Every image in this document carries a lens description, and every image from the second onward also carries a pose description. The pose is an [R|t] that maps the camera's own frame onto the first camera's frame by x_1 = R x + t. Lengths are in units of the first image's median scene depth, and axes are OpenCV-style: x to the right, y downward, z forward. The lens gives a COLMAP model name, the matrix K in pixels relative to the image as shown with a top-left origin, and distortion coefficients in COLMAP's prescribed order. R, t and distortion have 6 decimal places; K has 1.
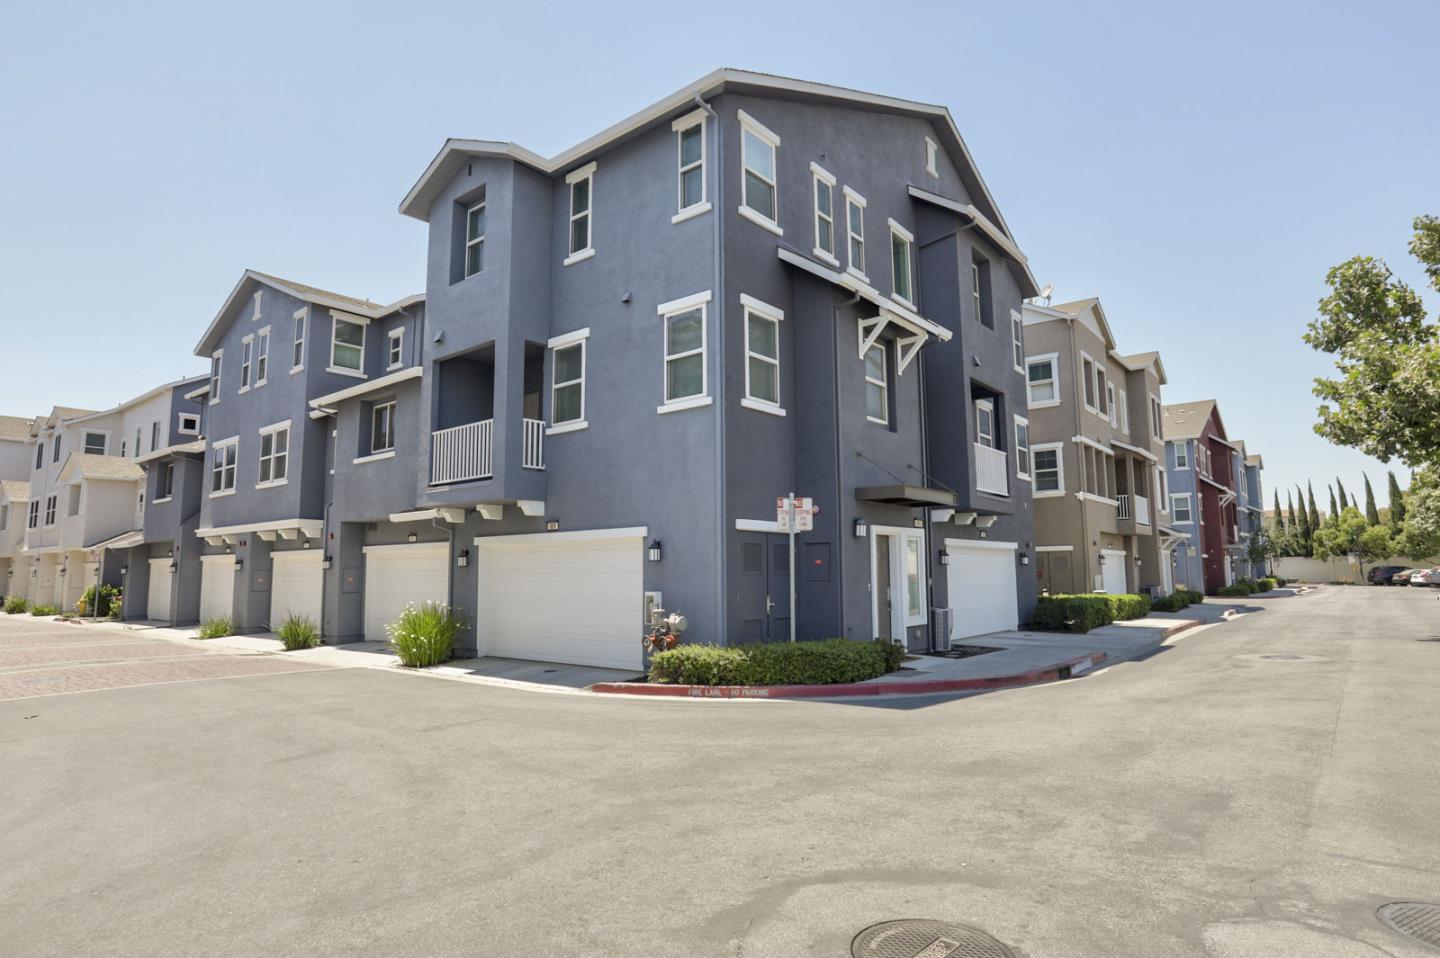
lens RADIAL K [[713.1, 0, 719.0], [0, 713.1, 500.1], [0, 0, 1]] dist [-0.000094, -0.000089]
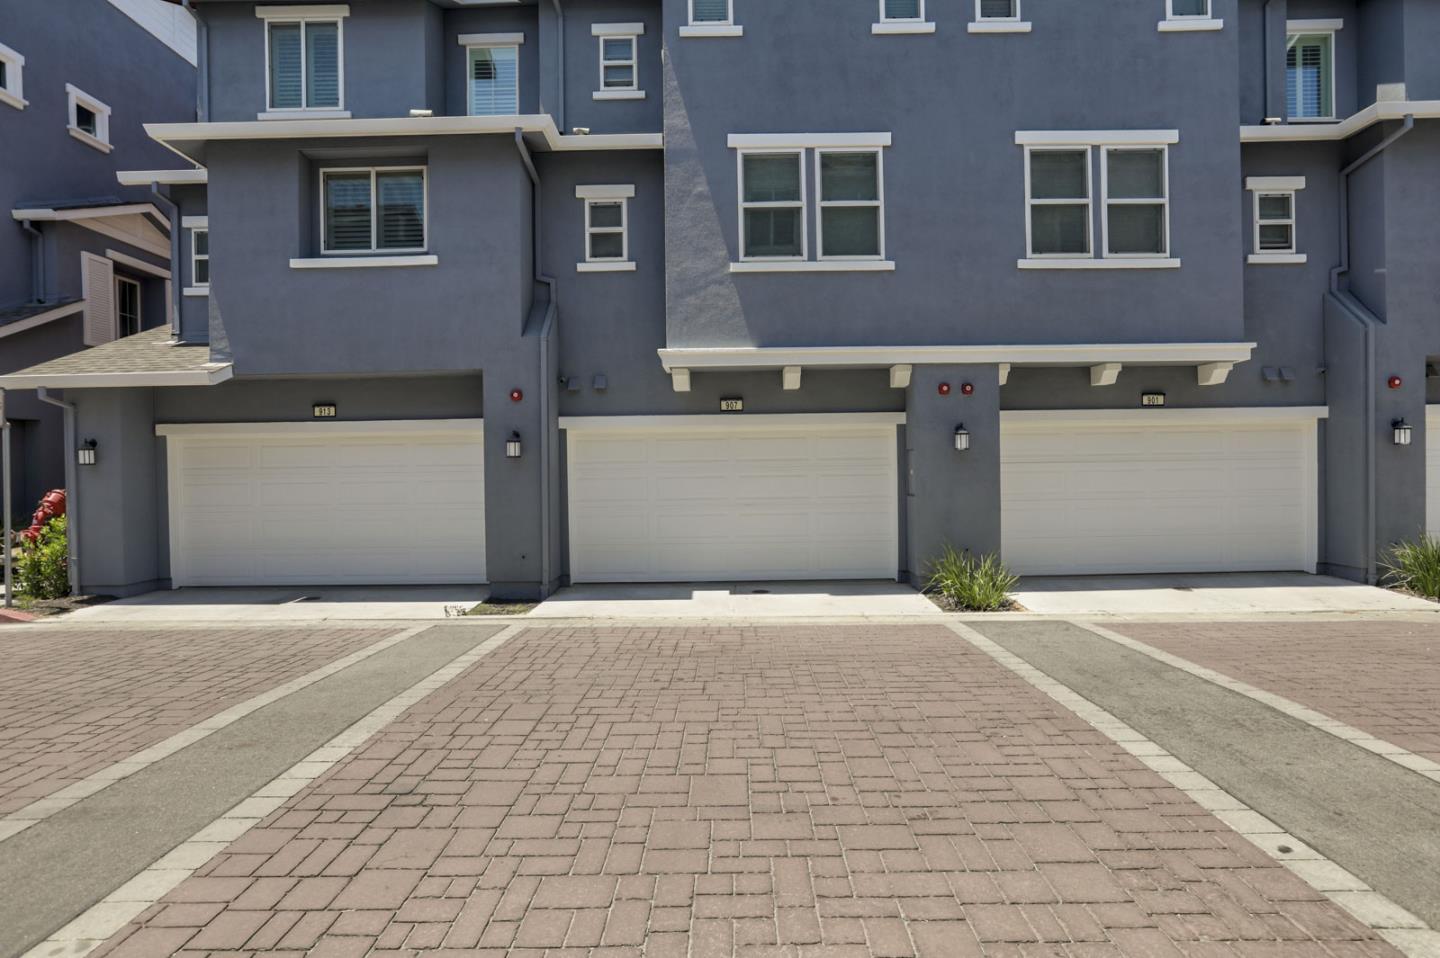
lens RADIAL K [[657.7, 0, 730.7], [0, 657.7, 480.4], [0, 0, 1]] dist [-0.058287, 0.022493]
pose [[0.797496, -0.013243, 0.603179, -0.536516], [-0.054648, 0.994064, 0.094077, 0.044869], [-0.600844, -0.107989, 0.792038, 0.396478]]
